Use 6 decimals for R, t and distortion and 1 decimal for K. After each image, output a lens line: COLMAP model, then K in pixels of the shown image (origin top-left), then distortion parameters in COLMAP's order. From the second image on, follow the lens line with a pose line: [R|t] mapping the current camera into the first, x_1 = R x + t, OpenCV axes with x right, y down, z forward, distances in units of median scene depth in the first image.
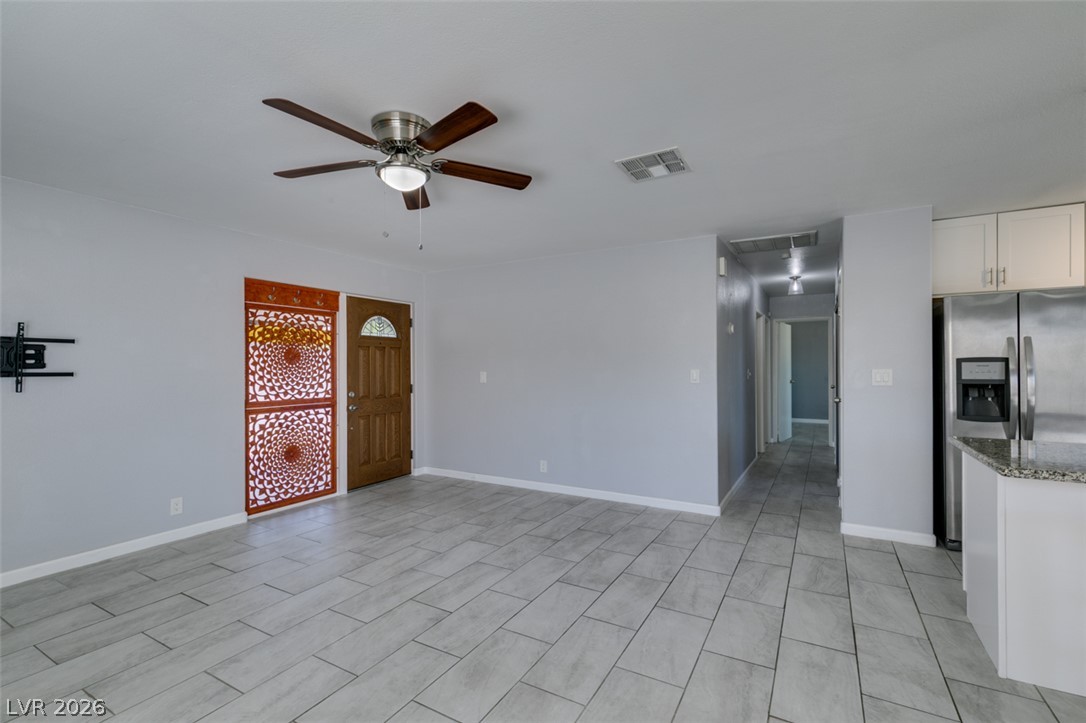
lens RADIAL K [[483.9, 0, 541.4], [0, 483.9, 366.1], [0, 0, 1]] dist [0.003828, -0.001124]
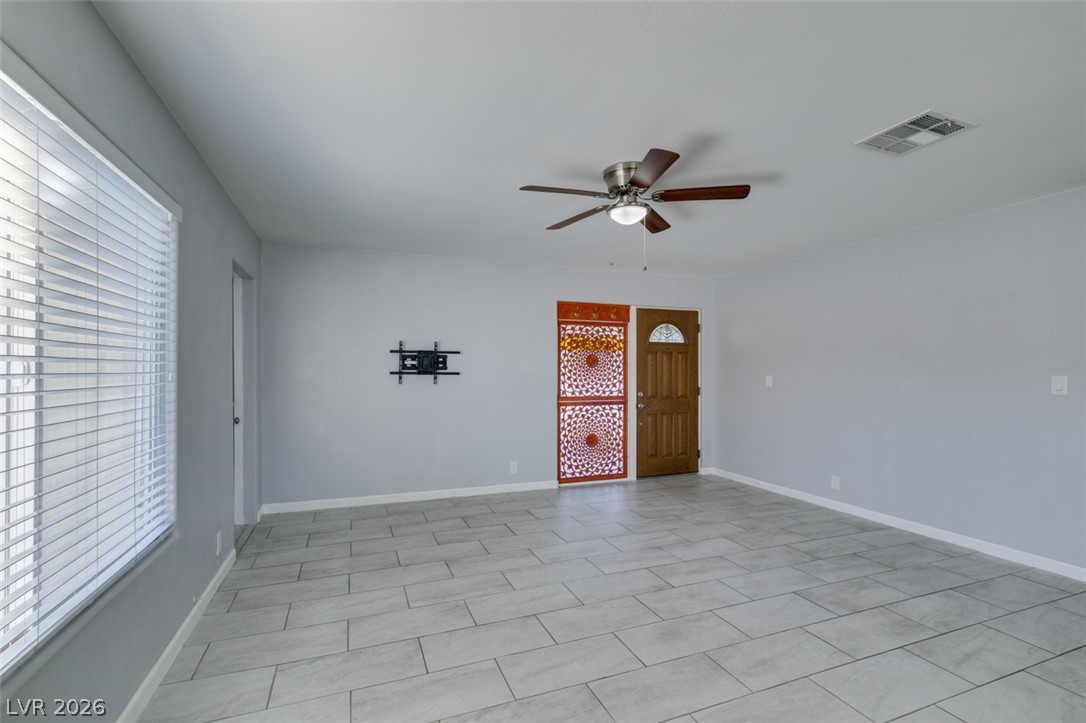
lens RADIAL K [[486.3, 0, 541.9], [0, 486.3, 370.7], [0, 0, 1]] dist [0.003226, -0.001428]
pose [[0.780725, 0.005713, -0.624849, 0.165426], [-0.004648, 0.999984, 0.003336, 0.000785], [0.624857, 0.000300, 0.780739, -0.047542]]
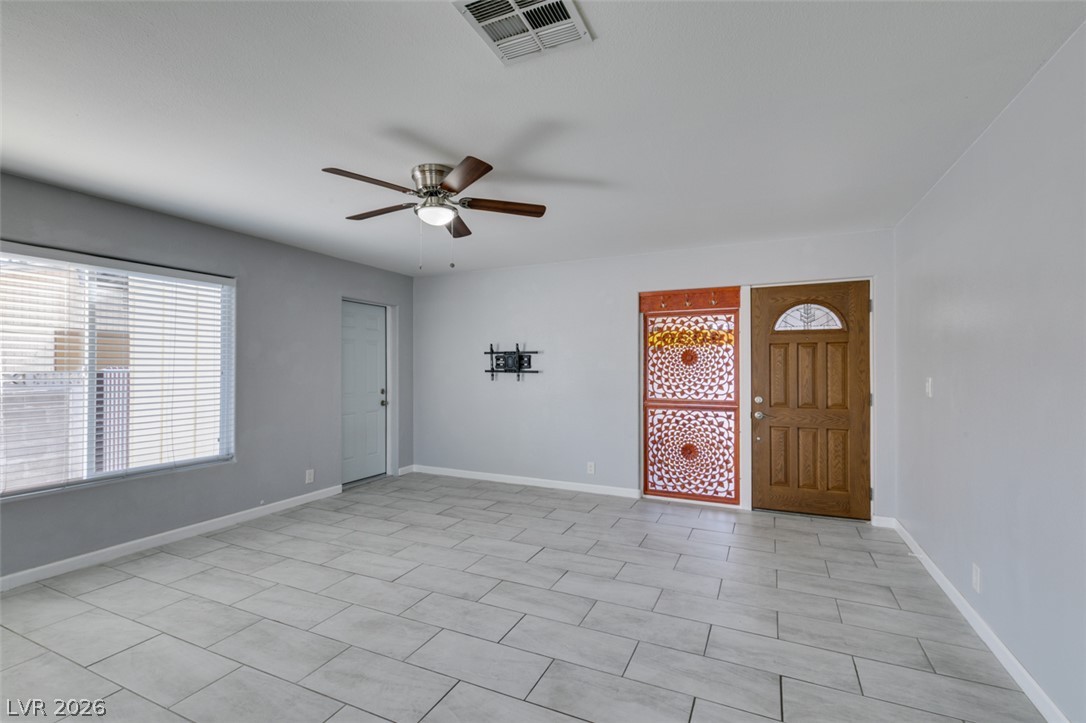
lens RADIAL K [[483.9, 0, 541.4], [0, 483.9, 366.1], [0, 0, 1]] dist [0.003828, -0.001124]
pose [[0.088512, -0.001081, -0.996075, 0.516734], [-0.000295, 0.999999, -0.001111, -0.001162], [0.996075, 0.000392, 0.088512, 0.616779]]
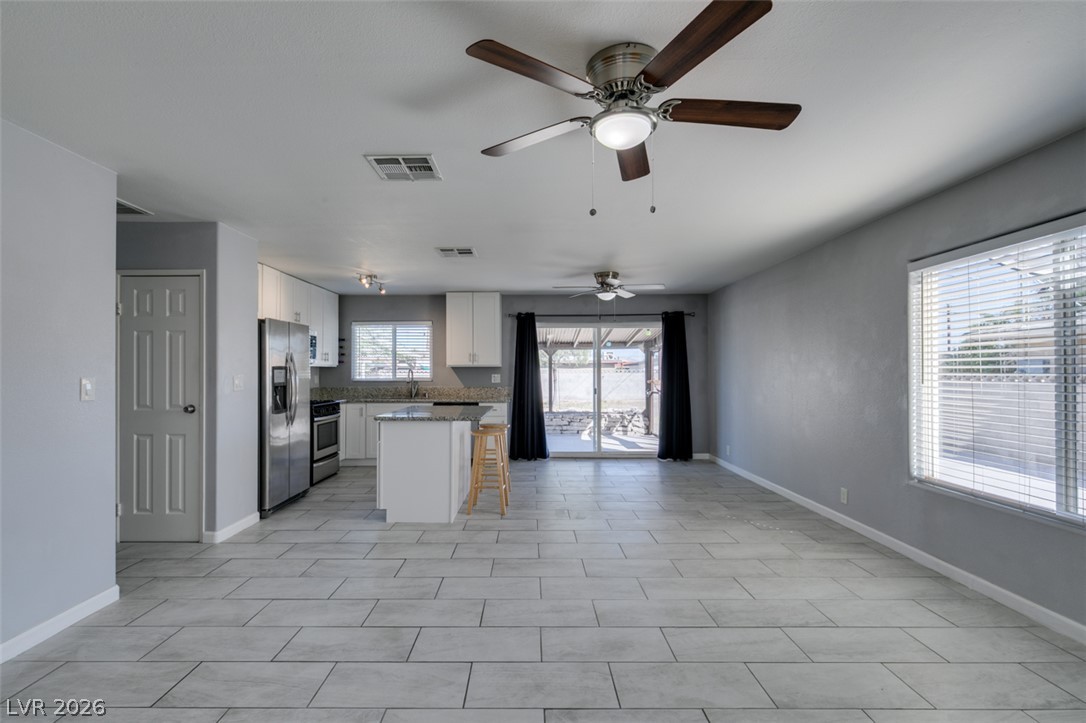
lens RADIAL K [[496.1, 0, 525.4], [0, 496.1, 367.6], [0, 0, 1]] dist [0.004797, -0.000831]
pose [[-0.492643, 0.012648, 0.870139, -0.484659], [0.003773, 0.999916, -0.012399, 0.004691], [-0.870223, -0.002825, -0.492650, 0.819821]]
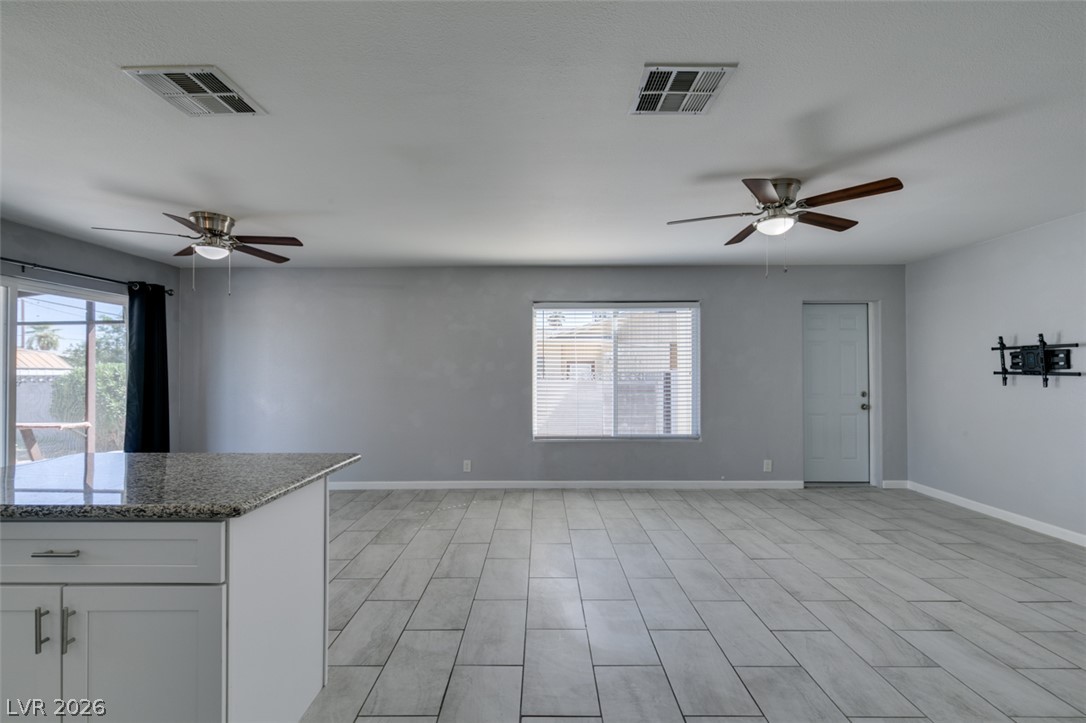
lens RADIAL K [[483.9, 0, 541.4], [0, 483.9, 366.1], [0, 0, 1]] dist [0.003828, -0.001124]
pose [[-0.866965, 0.001251, -0.498367, 0.490809], [0.005546, 0.999959, -0.007138, -0.000884], [0.498338, -0.008952, -0.866937, 0.969210]]
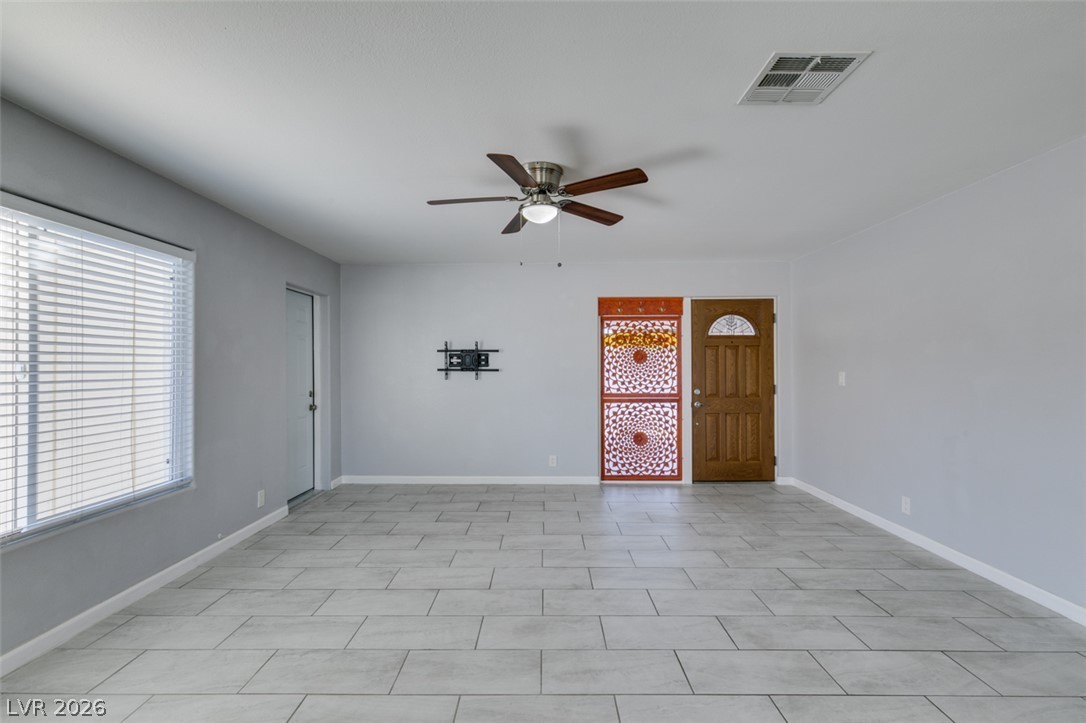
lens RADIAL K [[483.9, 0, 541.4], [0, 483.9, 366.1], [0, 0, 1]] dist [0.003828, -0.001124]
pose [[0.492075, 0.000569, -0.870553, 0.422102], [0.001595, 0.999998, 0.001555, 0.000065], [0.870551, -0.002154, 0.492073, 0.210005]]
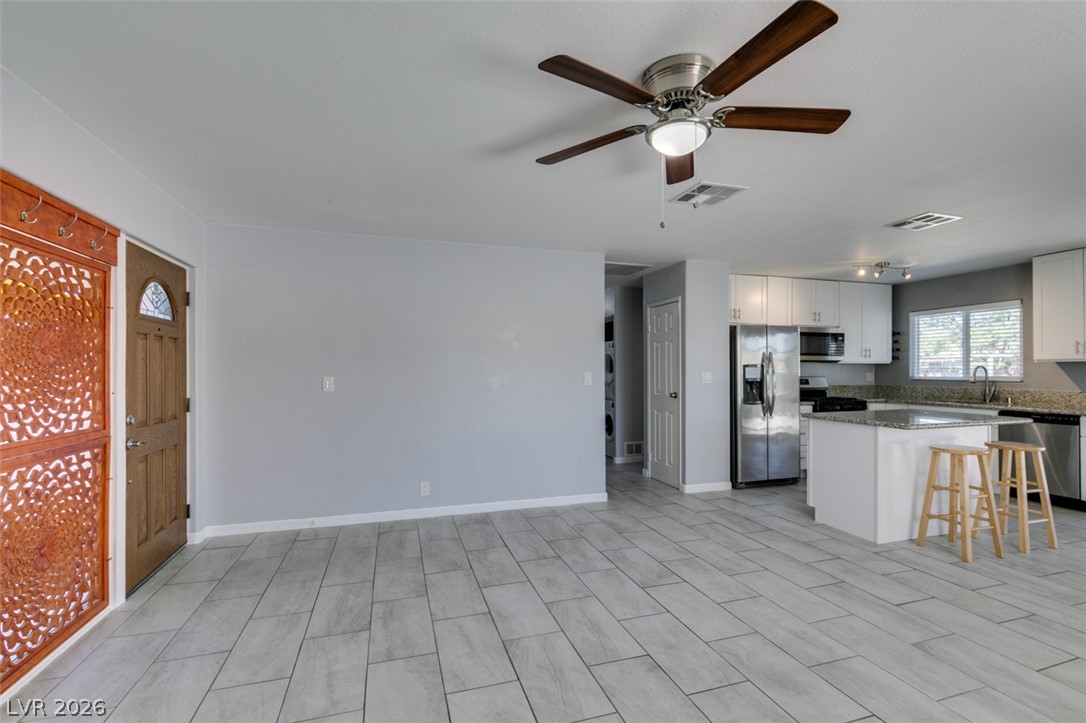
lens RADIAL K [[483.9, 0, 541.4], [0, 483.9, 366.1], [0, 0, 1]] dist [0.003828, -0.001124]
pose [[0.676699, 0.008030, 0.736216, -0.559533], [-0.001142, 0.999951, -0.009857, 0.003133], [-0.736259, 0.005829, 0.676674, 0.326523]]
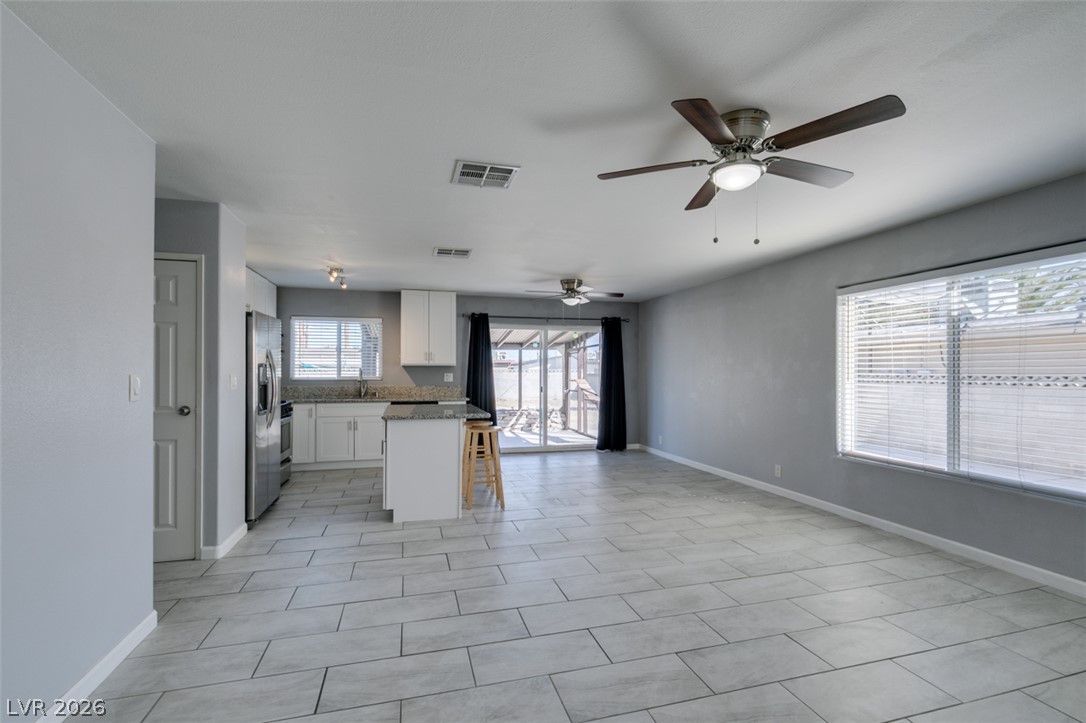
lens RADIAL K [[489.9, 0, 540.9], [0, 489.9, 368.6], [0, 0, 1]] dist [0.000456, -0.000347]
pose [[-0.715587, 0.006057, 0.698497, -0.369046], [0.000063, 0.999963, -0.008606, 0.004812], [-0.698523, -0.006114, -0.715561, 1.058402]]
